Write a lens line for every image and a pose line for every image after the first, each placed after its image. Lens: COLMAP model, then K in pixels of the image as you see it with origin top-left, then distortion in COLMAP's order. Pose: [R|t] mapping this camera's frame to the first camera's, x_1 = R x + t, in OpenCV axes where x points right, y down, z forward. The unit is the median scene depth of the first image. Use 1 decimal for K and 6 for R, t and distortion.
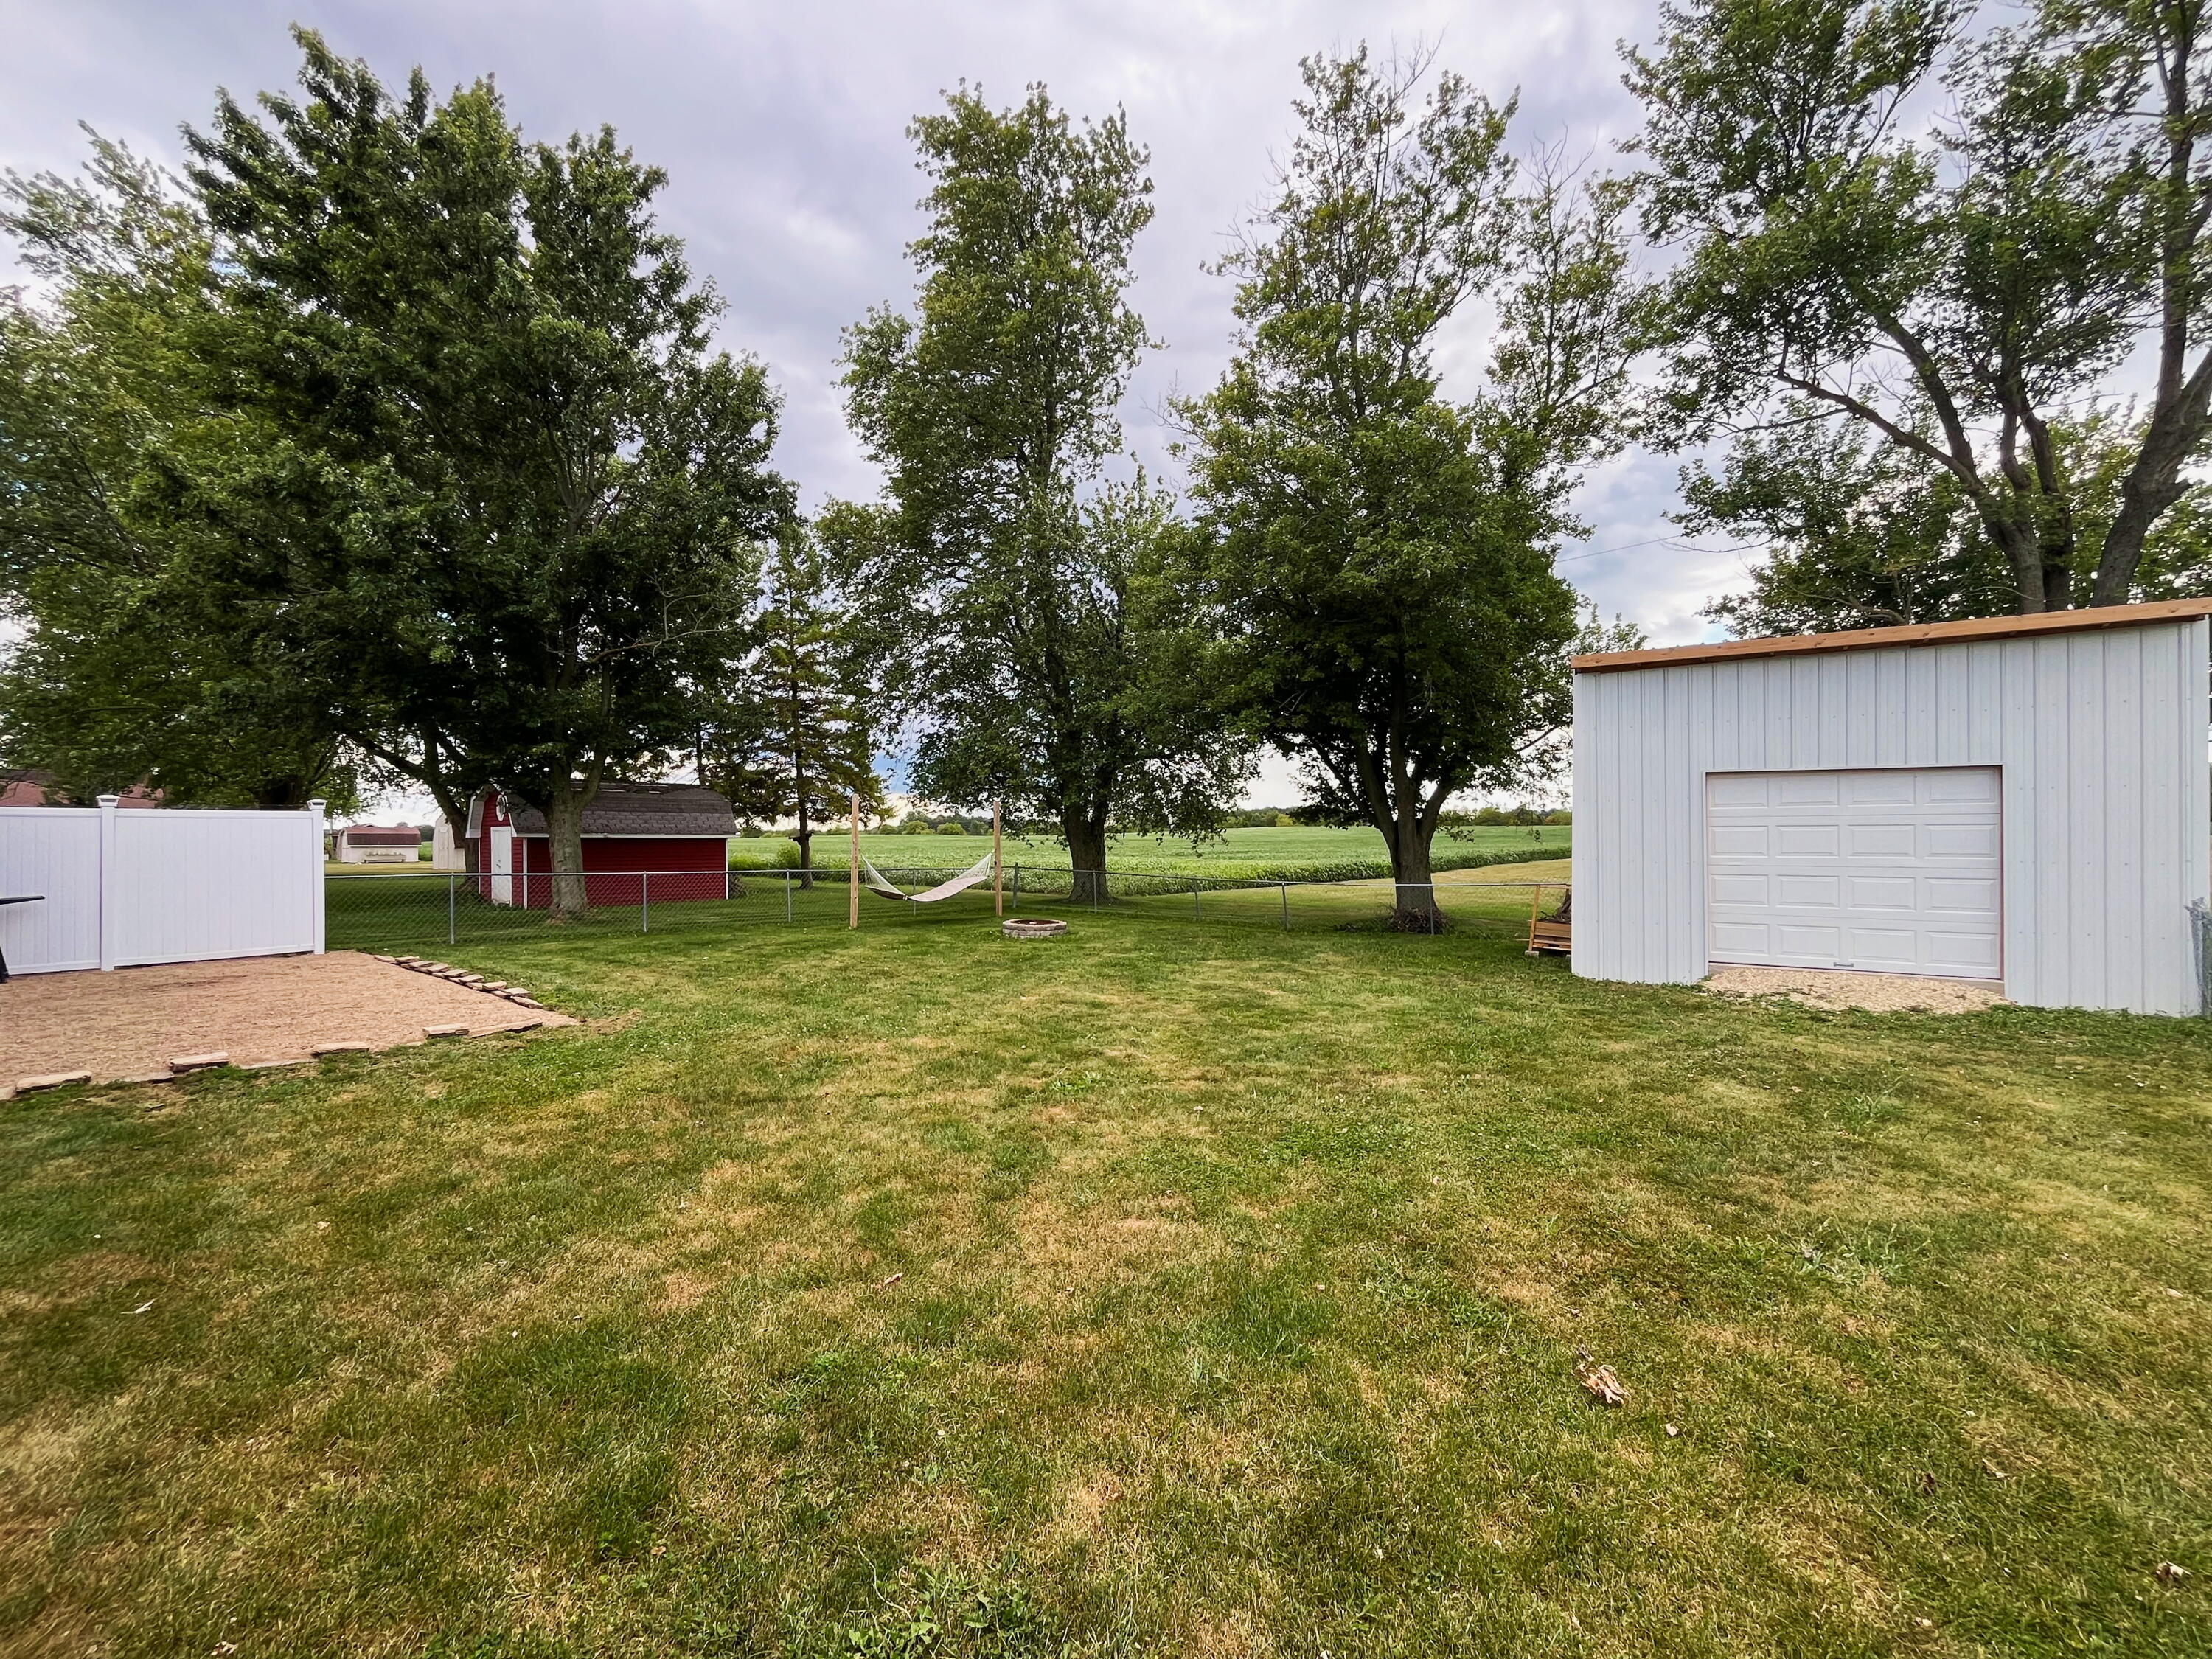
lens RADIAL K [[902.4, 0, 1103.3], [0, 902.4, 833.7], [0, 0, 1]] dist [-0.001507, -0.000327]
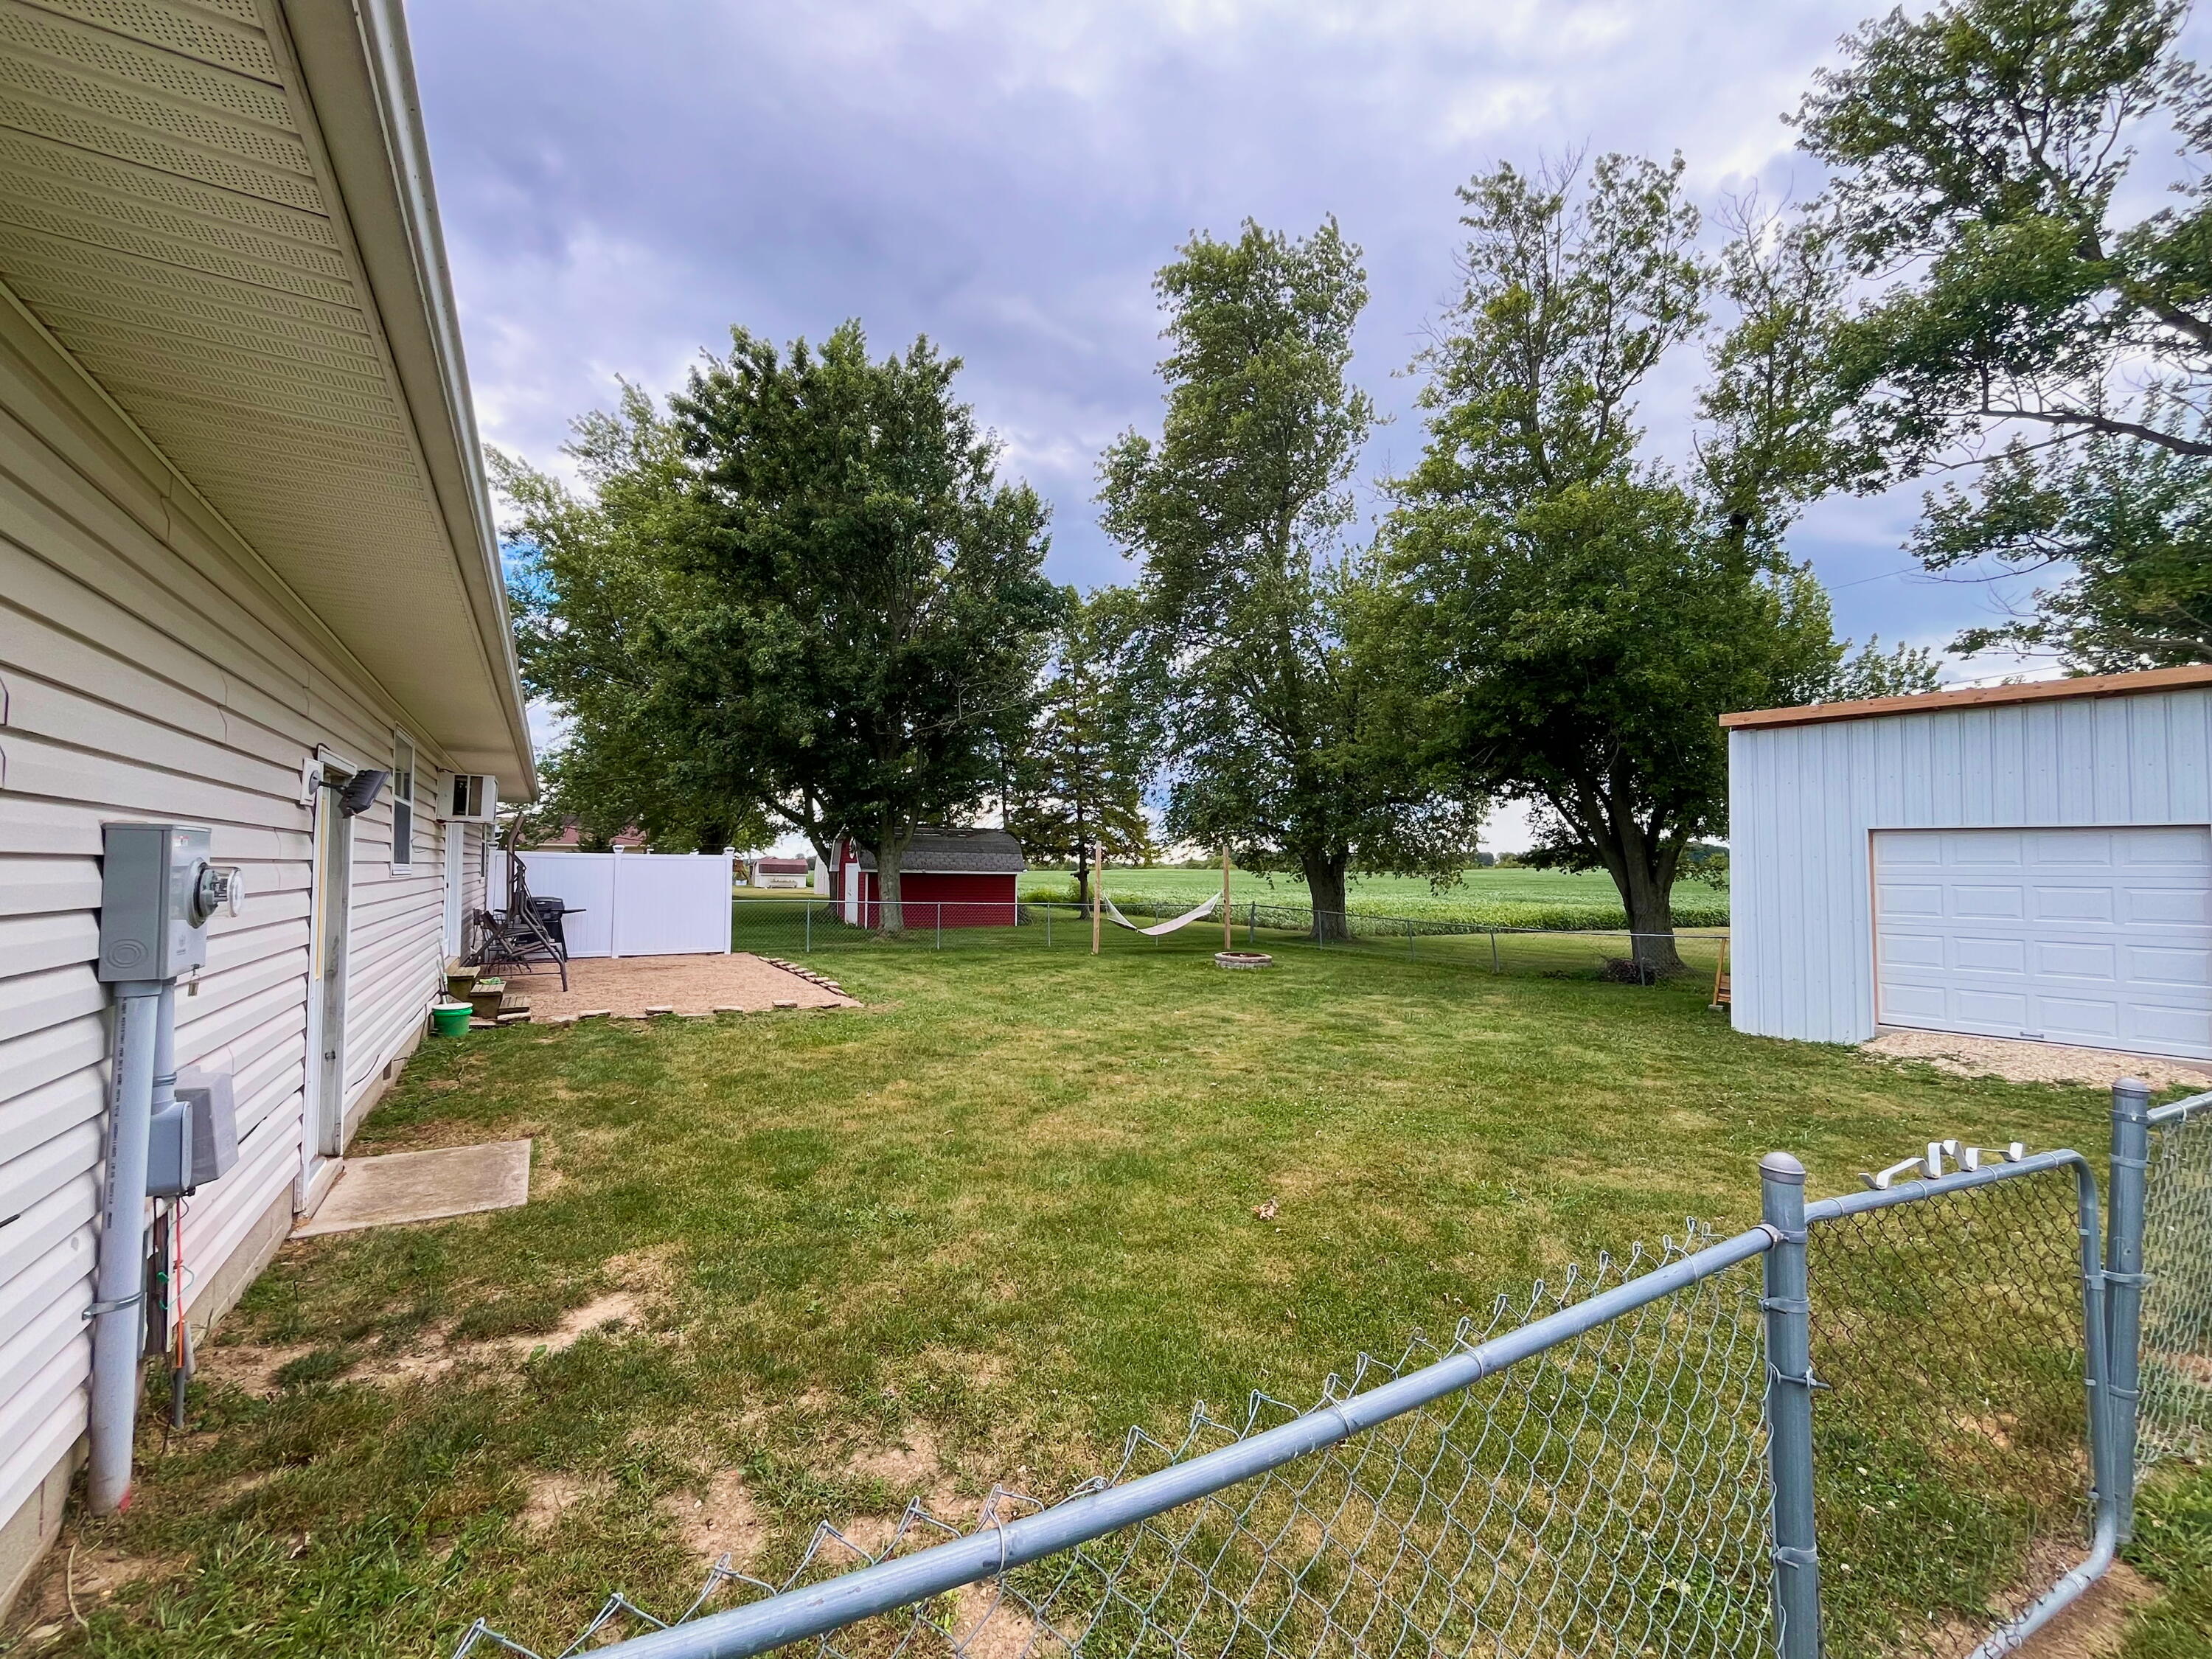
lens RADIAL K [[912.0, 0, 1111.5], [0, 912.0, 837.0], [0, 0, 1]] dist [0.009373, 0.000040]
pose [[0.944531, 0.001109, -0.328421, 0.142961], [-0.012086, 0.999434, -0.031383, -0.011825], [0.328201, 0.033611, 0.944010, -0.139323]]
